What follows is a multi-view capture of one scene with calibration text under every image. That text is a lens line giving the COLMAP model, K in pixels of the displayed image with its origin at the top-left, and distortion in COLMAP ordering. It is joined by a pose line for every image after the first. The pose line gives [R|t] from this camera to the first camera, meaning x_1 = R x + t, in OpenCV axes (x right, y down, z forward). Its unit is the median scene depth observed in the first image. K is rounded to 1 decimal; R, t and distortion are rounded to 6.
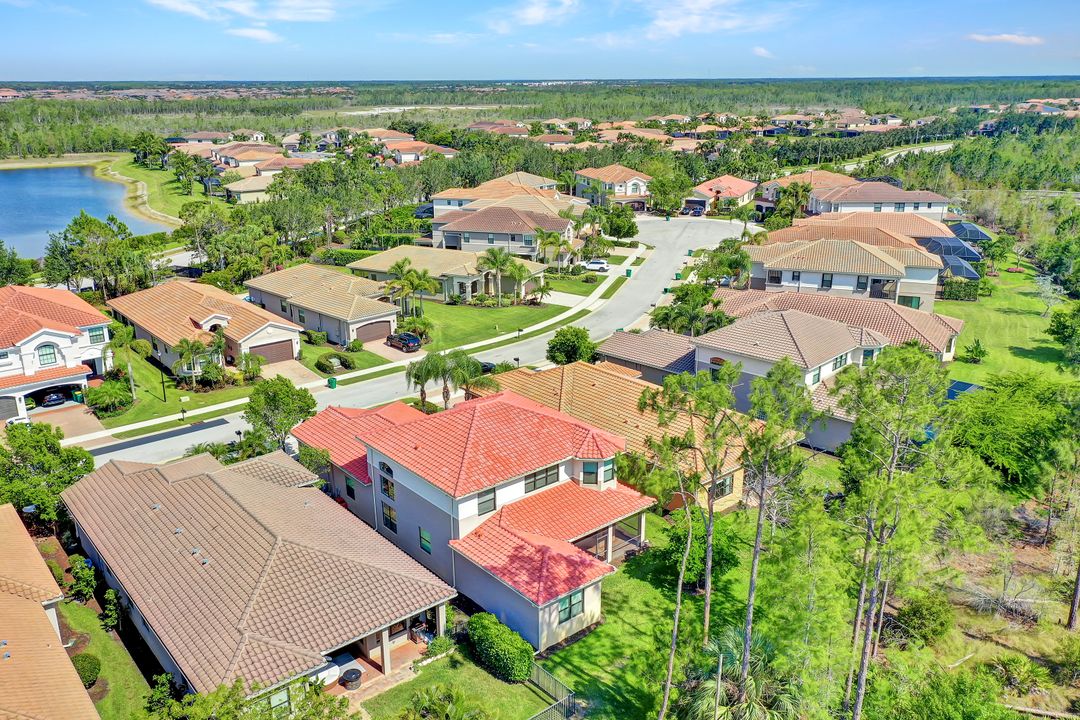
lens RADIAL K [[862.4, 0, 540.0], [0, 862.4, 360.0], [0, 0, 1]] dist [-0.001768, -0.001870]
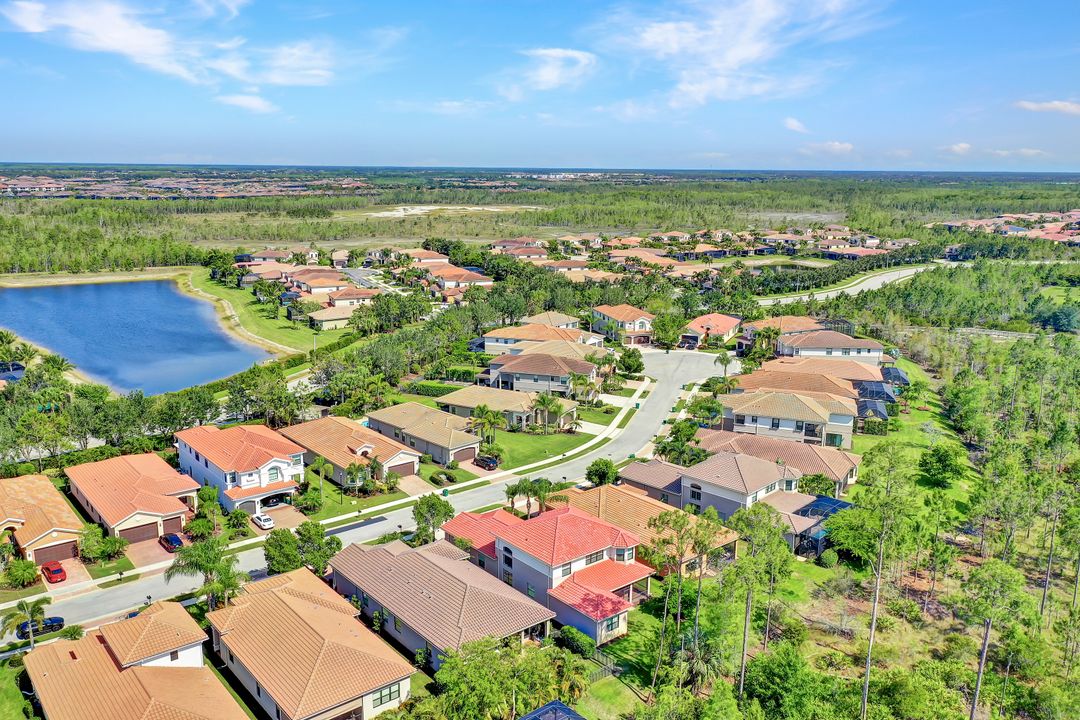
lens RADIAL K [[862.4, 0, 540.0], [0, 862.4, 360.0], [0, 0, 1]] dist [-0.001768, -0.001870]
pose [[0.999861, 0.016128, -0.004202, -0.057832], [-0.016449, 0.995533, -0.092972, -0.056260], [0.002684, 0.093028, 0.995660, -0.448568]]
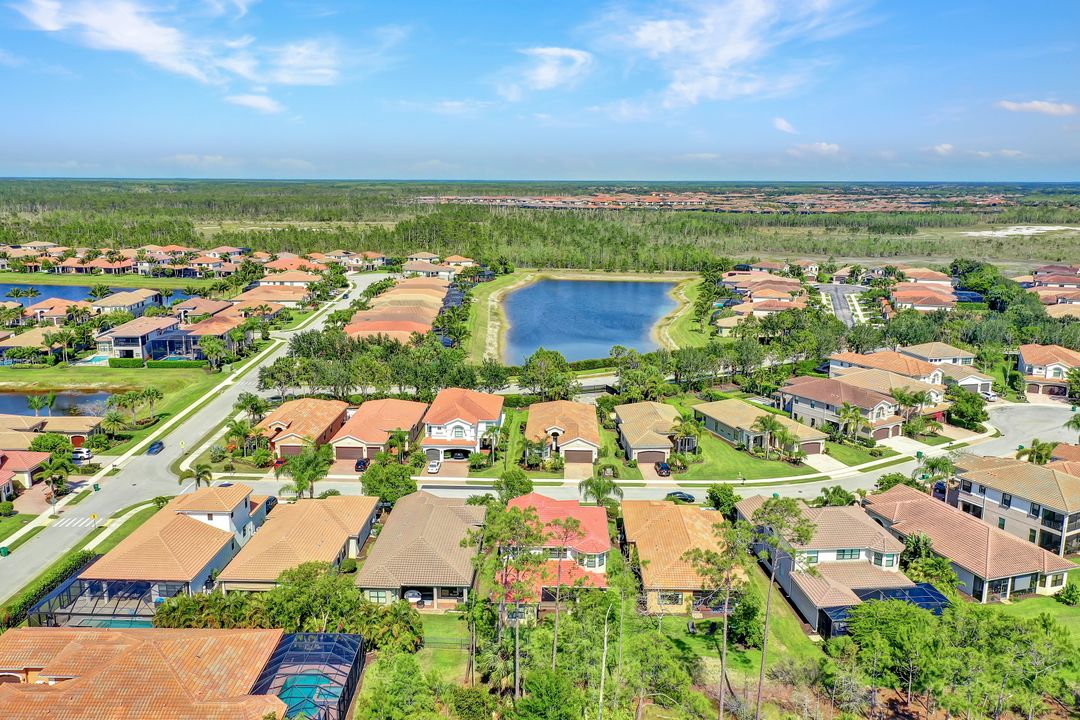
lens RADIAL K [[862.4, 0, 540.0], [0, 862.4, 360.0], [0, 0, 1]] dist [-0.001768, -0.001870]
pose [[0.741764, 0.142771, -0.655288, 0.585538], [-0.211339, 0.977057, -0.026353, -0.111236], [0.636491, 0.158036, 0.754919, -0.258825]]
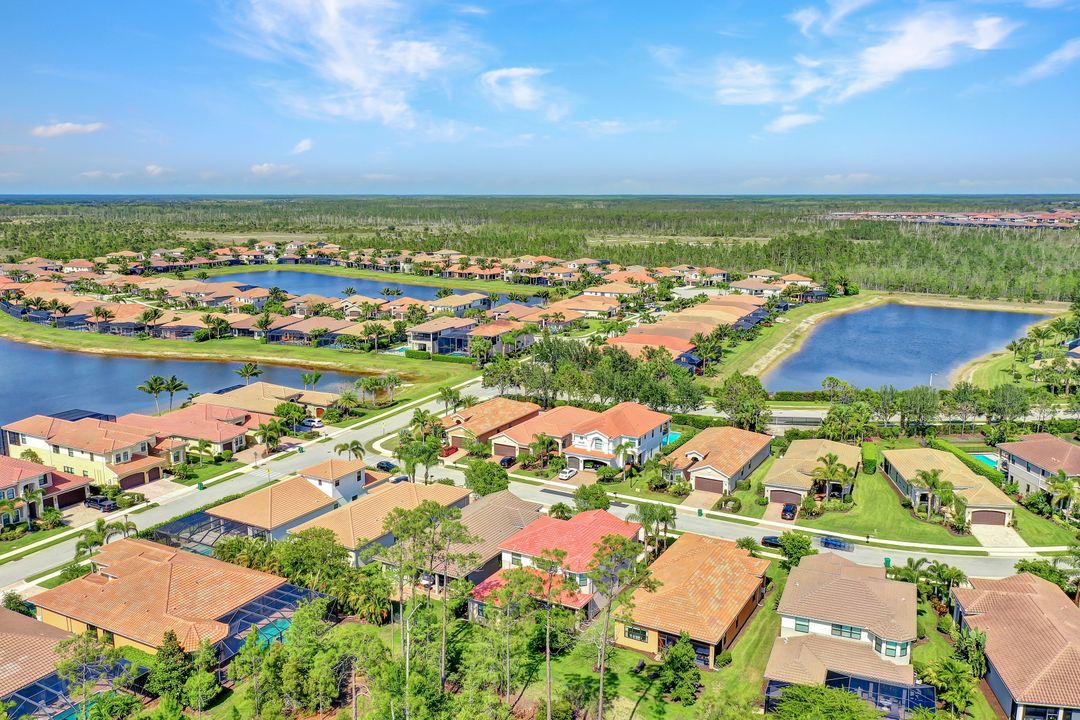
lens RADIAL K [[862.4, 0, 540.0], [0, 862.4, 360.0], [0, 0, 1]] dist [-0.001768, -0.001870]
pose [[0.338513, 0.178291, -0.923916, 0.858059], [-0.286050, 0.954914, 0.079467, -0.227115], [0.896429, 0.237386, 0.374251, 0.080409]]
